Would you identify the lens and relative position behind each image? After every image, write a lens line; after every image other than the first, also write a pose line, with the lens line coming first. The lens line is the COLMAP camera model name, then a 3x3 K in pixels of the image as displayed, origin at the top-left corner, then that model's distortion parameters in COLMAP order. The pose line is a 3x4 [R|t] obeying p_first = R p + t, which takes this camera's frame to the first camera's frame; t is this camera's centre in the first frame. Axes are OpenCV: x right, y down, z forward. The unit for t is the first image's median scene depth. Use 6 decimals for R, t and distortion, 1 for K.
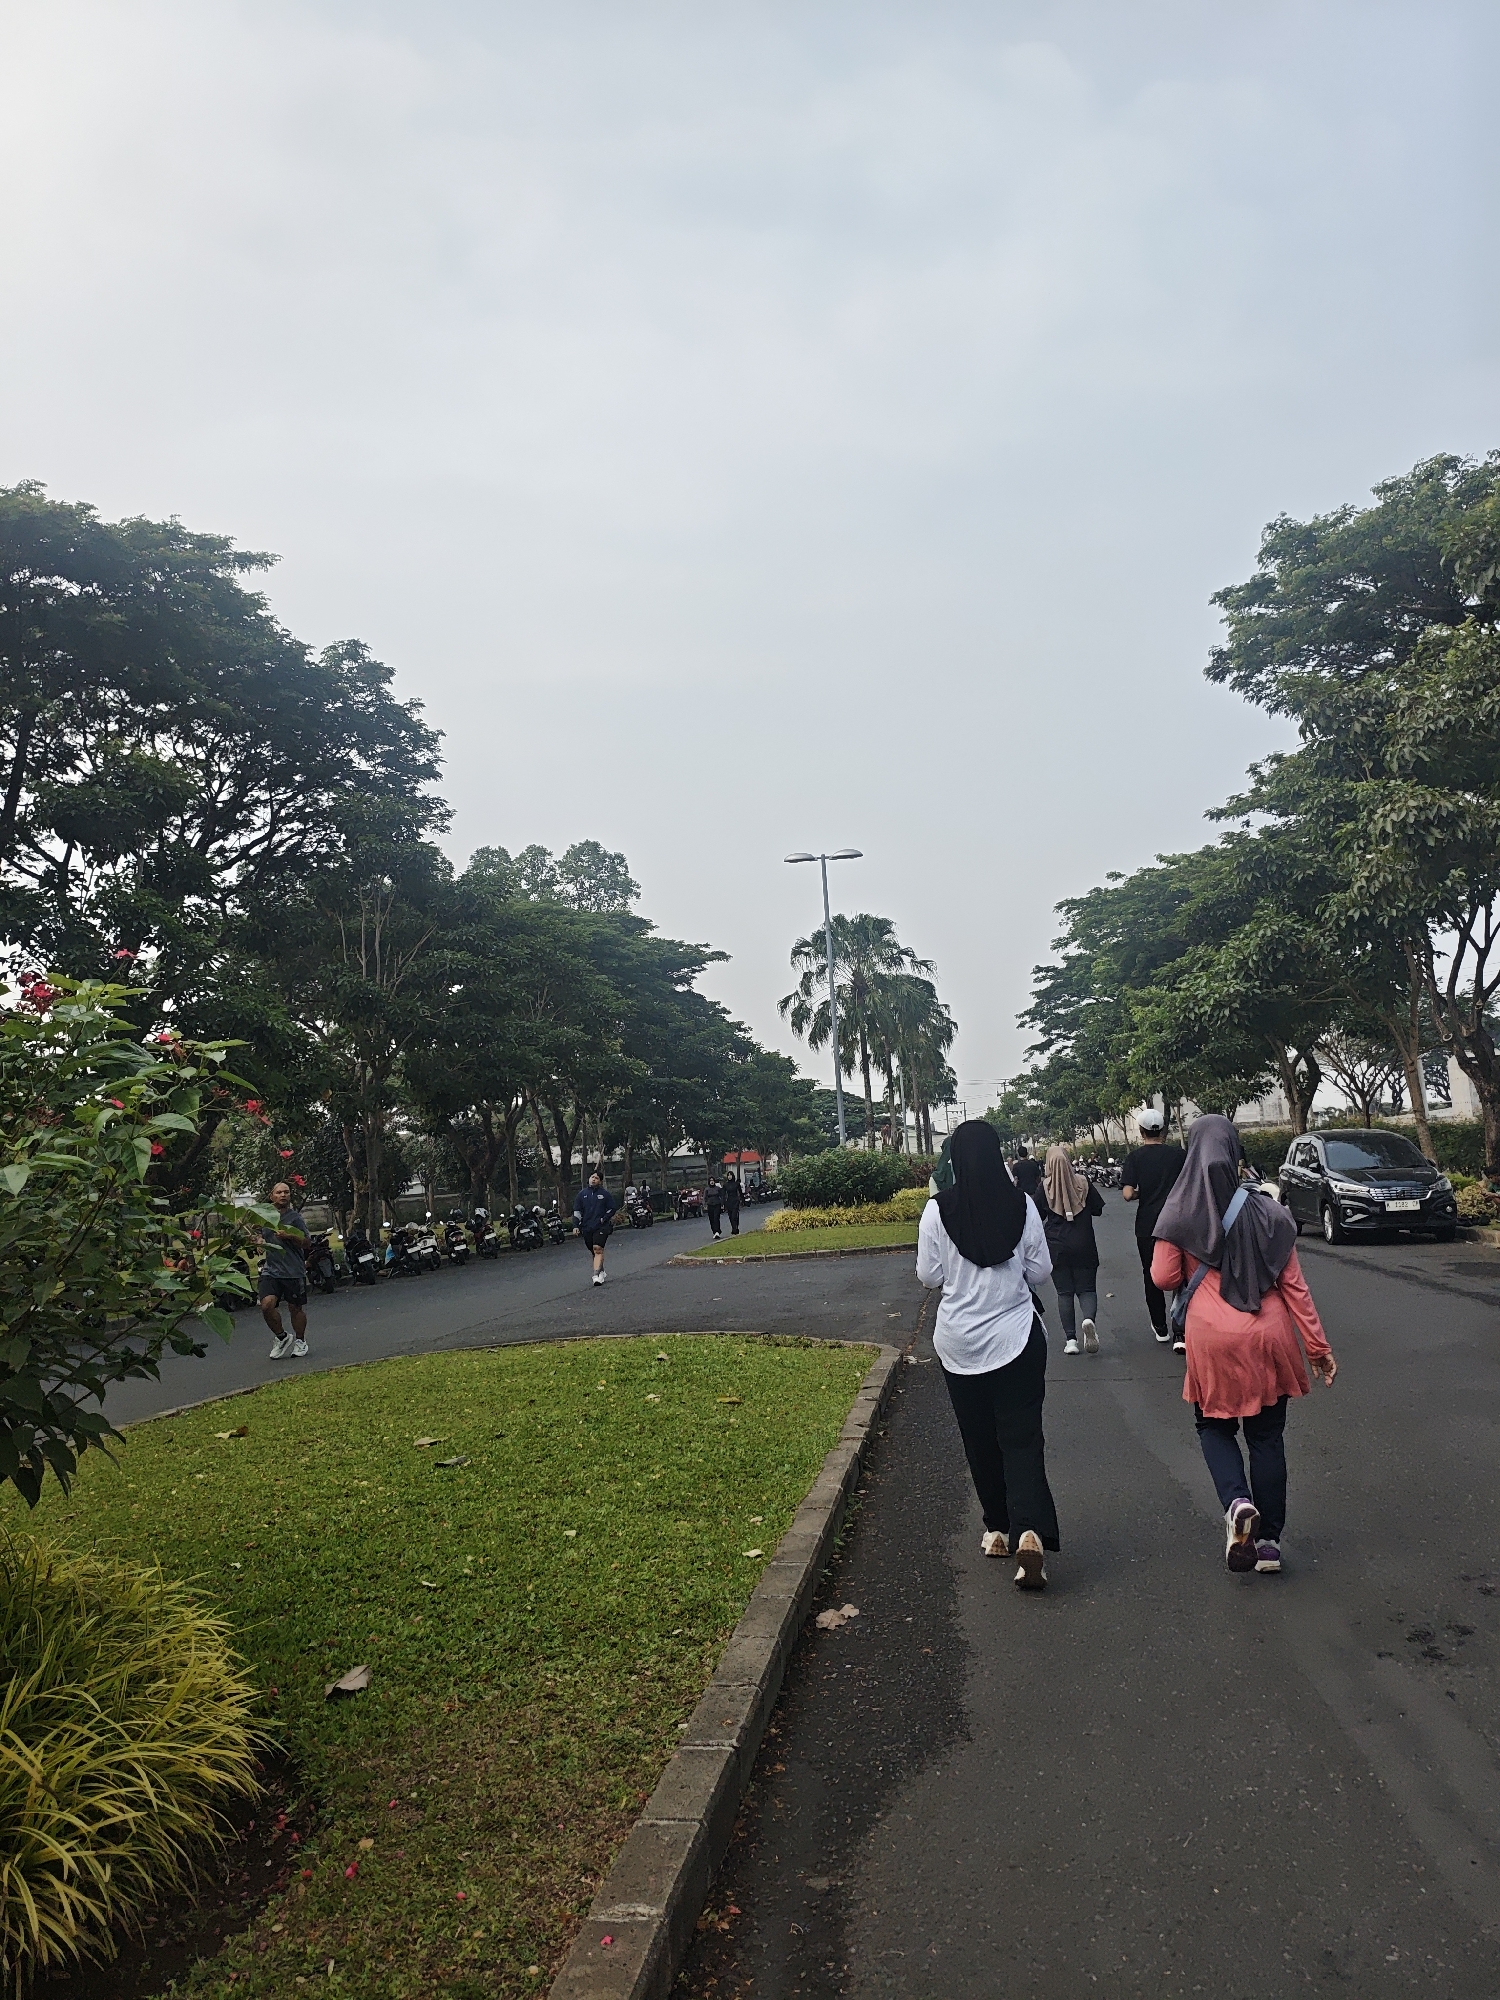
lens RADIAL K [[1538.8, 0, 748.9], [0, 1538.8, 997.3], [0, 0, 1]] dist [-0.000078, -0.000466]
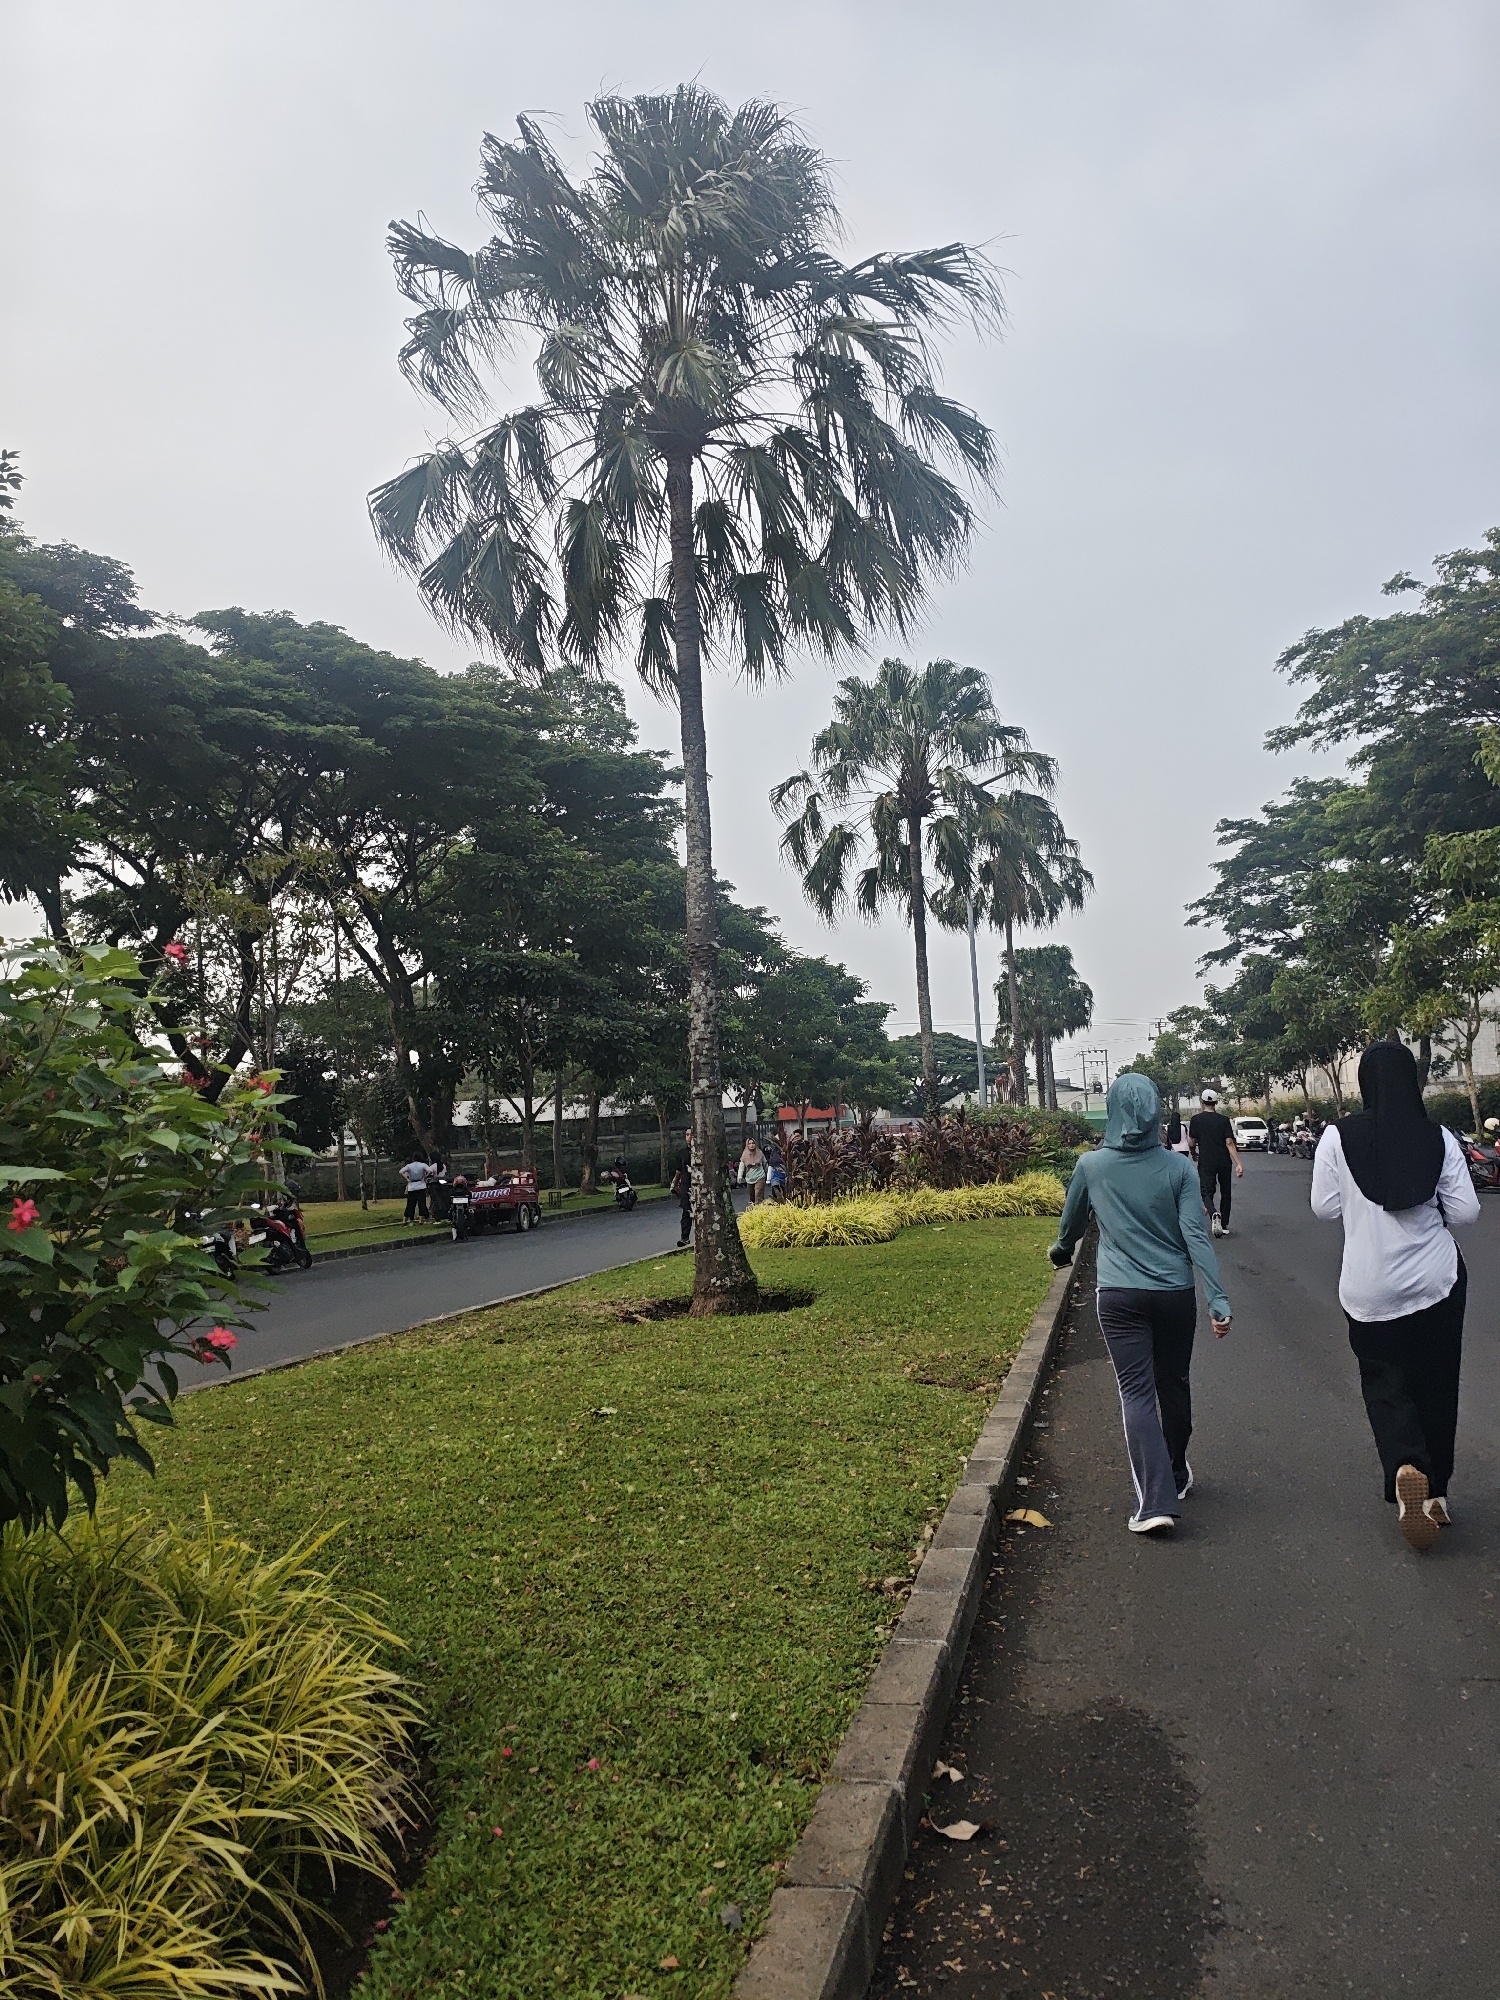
lens RADIAL K [[1538.8, 0, 742.7], [0, 1538.8, 1006.1], [0, 0, 1]] dist [-0.000078, -0.000466]
pose [[0.995707, 0.003551, -0.092492, 0.047333], [-0.000692, 0.999522, 0.030922, 0.037139], [0.092558, -0.030725, 0.995233, 0.338941]]
